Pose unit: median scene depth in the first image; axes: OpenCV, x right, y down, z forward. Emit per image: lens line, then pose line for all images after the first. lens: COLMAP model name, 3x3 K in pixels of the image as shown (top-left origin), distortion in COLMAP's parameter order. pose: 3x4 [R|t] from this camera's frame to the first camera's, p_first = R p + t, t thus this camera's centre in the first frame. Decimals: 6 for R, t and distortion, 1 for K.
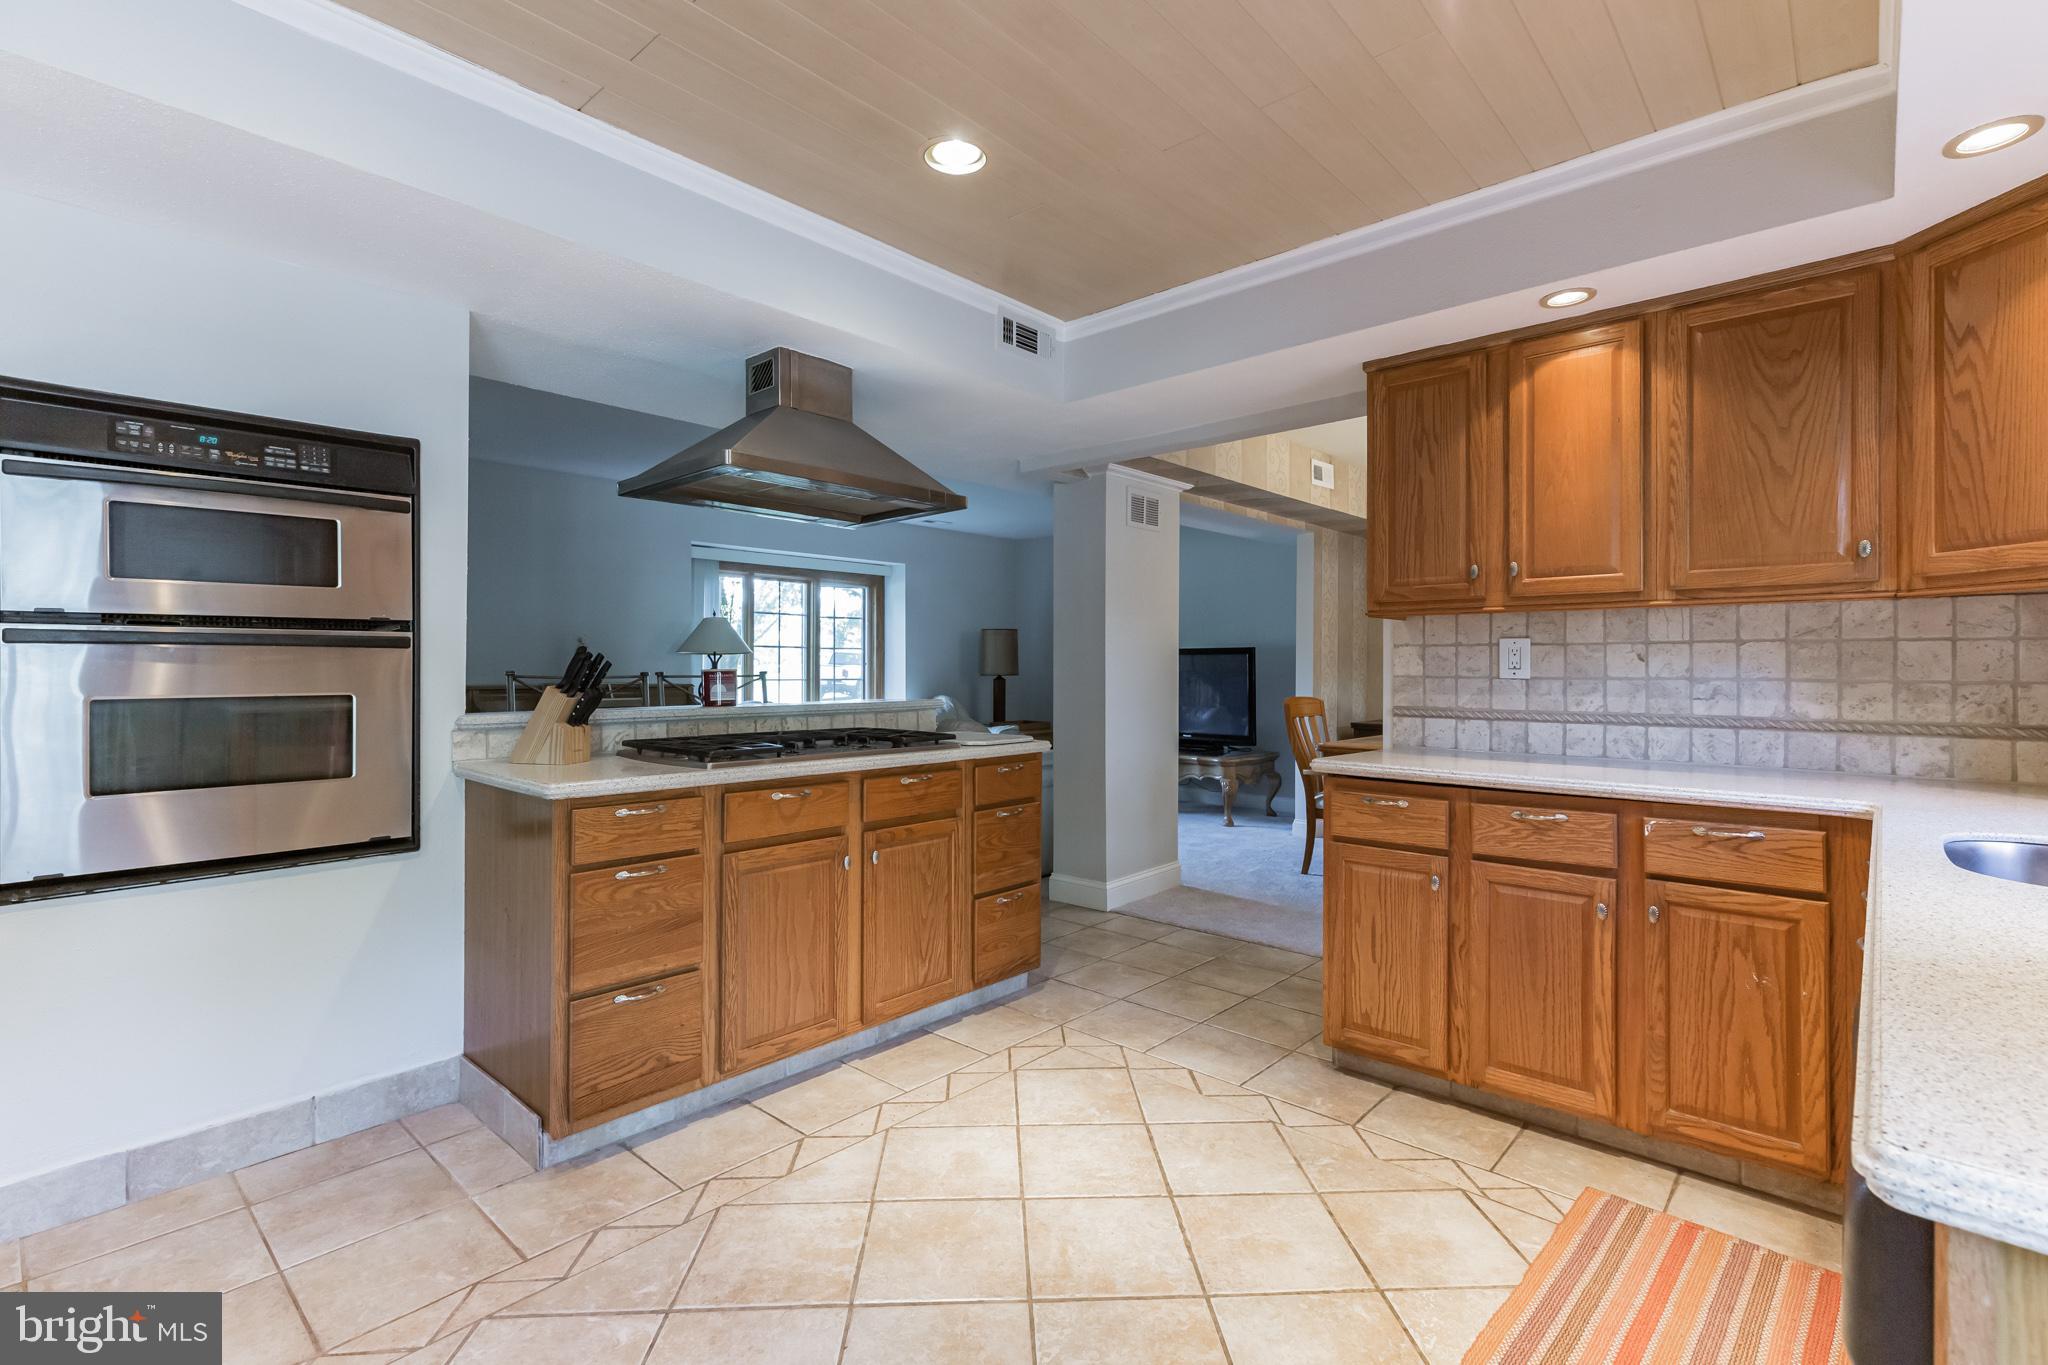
lens RADIAL K [[921.8, 0, 1022.6], [0, 921.8, 671.0], [0, 0, 1]] dist [-0.000005, -0.000037]
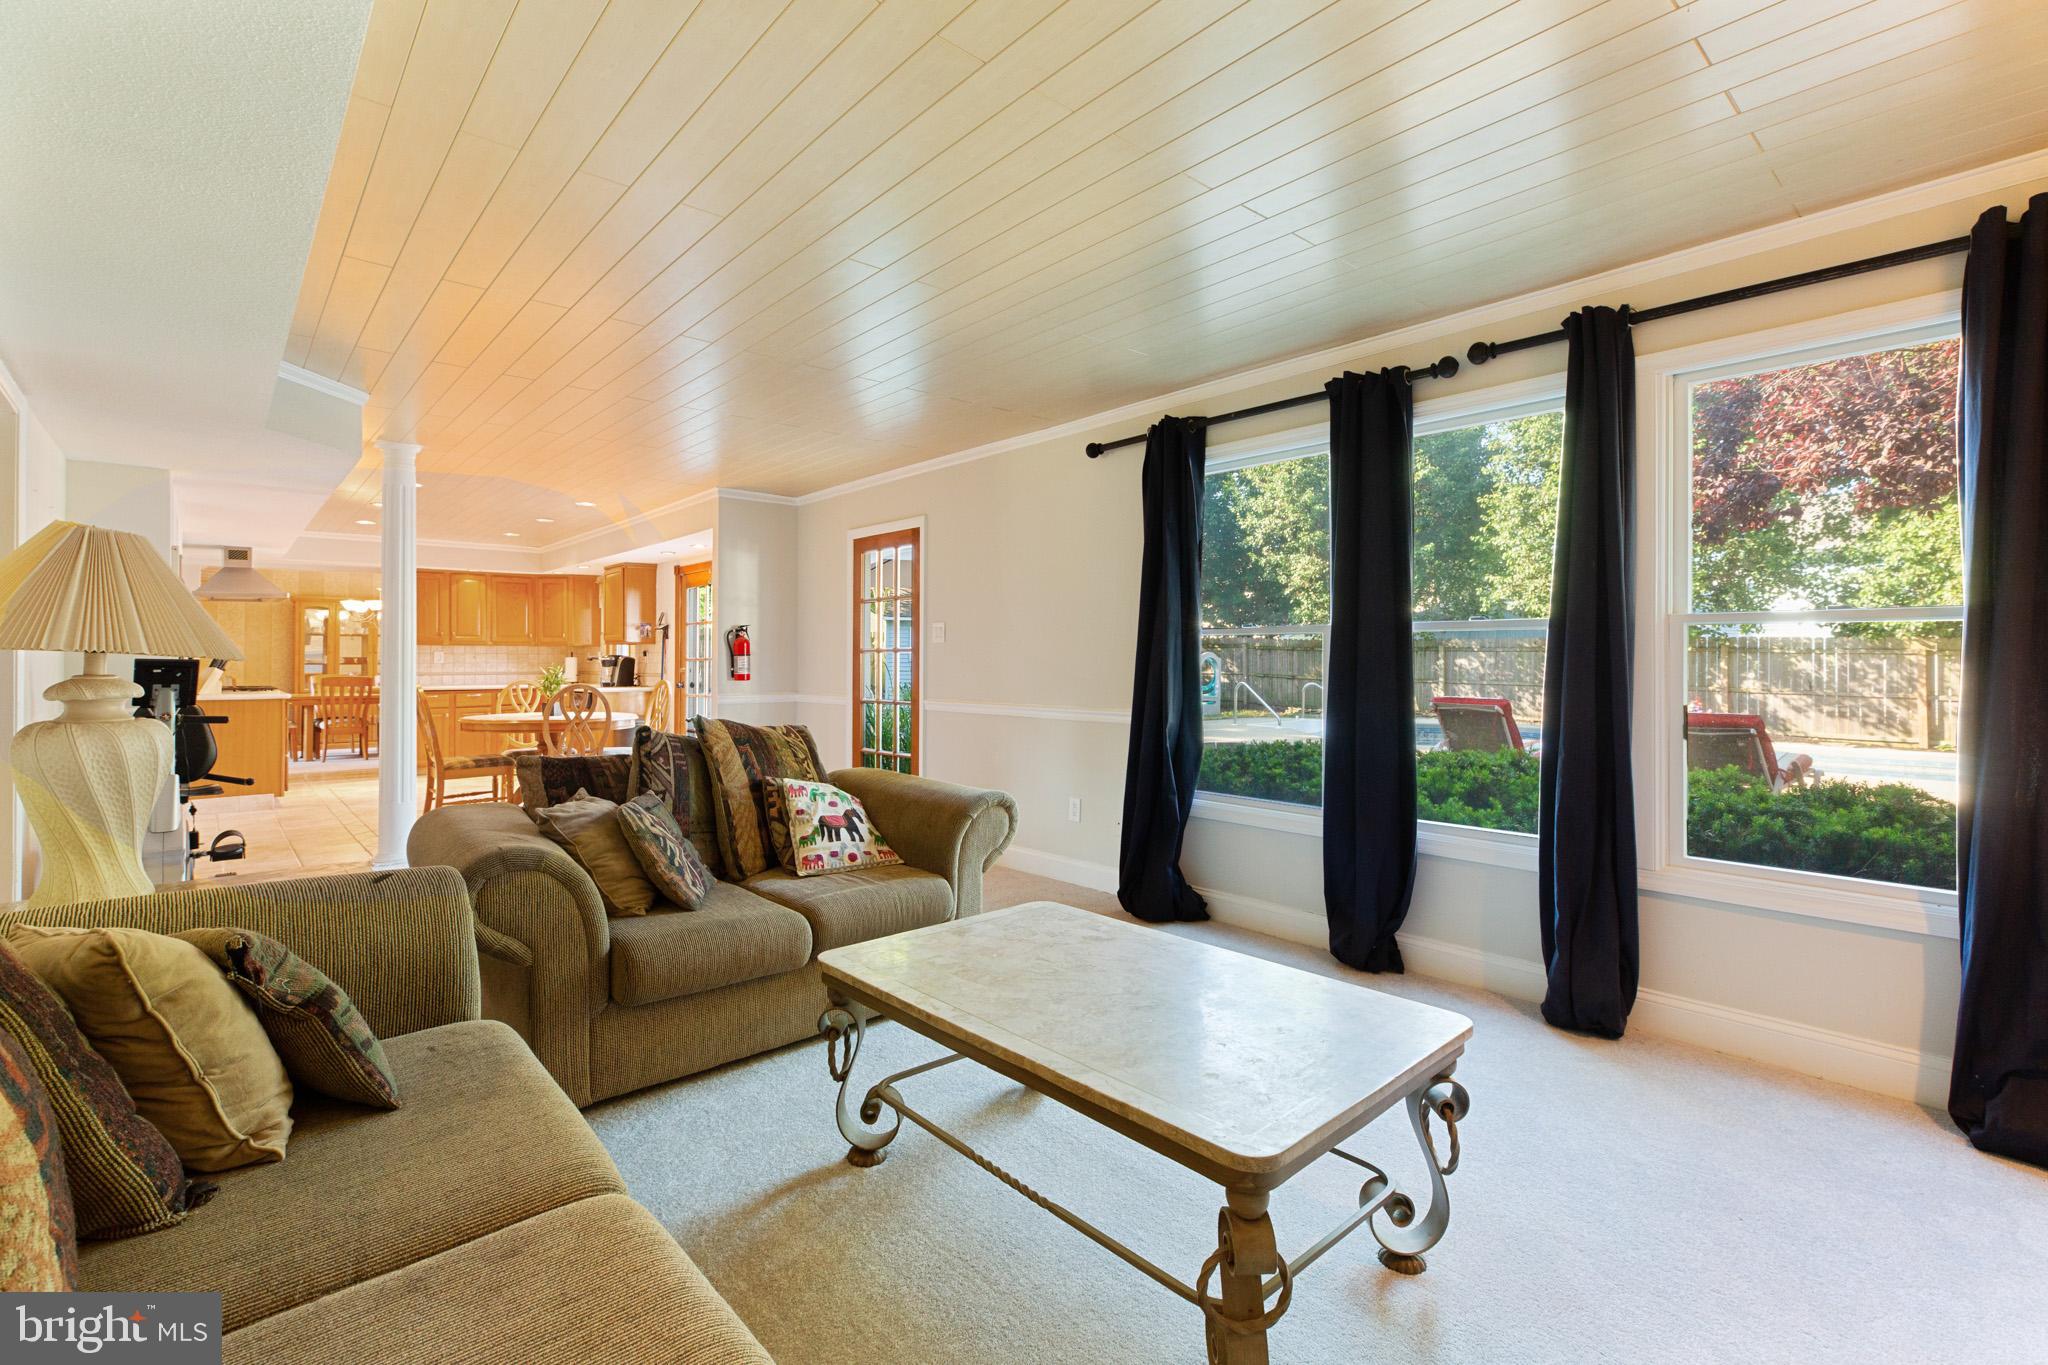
lens RADIAL K [[921.8, 0, 1022.6], [0, 921.8, 671.0], [0, 0, 1]] dist [-0.000005, -0.000037]
pose [[0.108967, -0.012869, 0.993962, -2.634047], [0.000245, 0.999917, 0.012919, -0.005971], [-0.994045, -0.001164, 0.108961, -1.530493]]
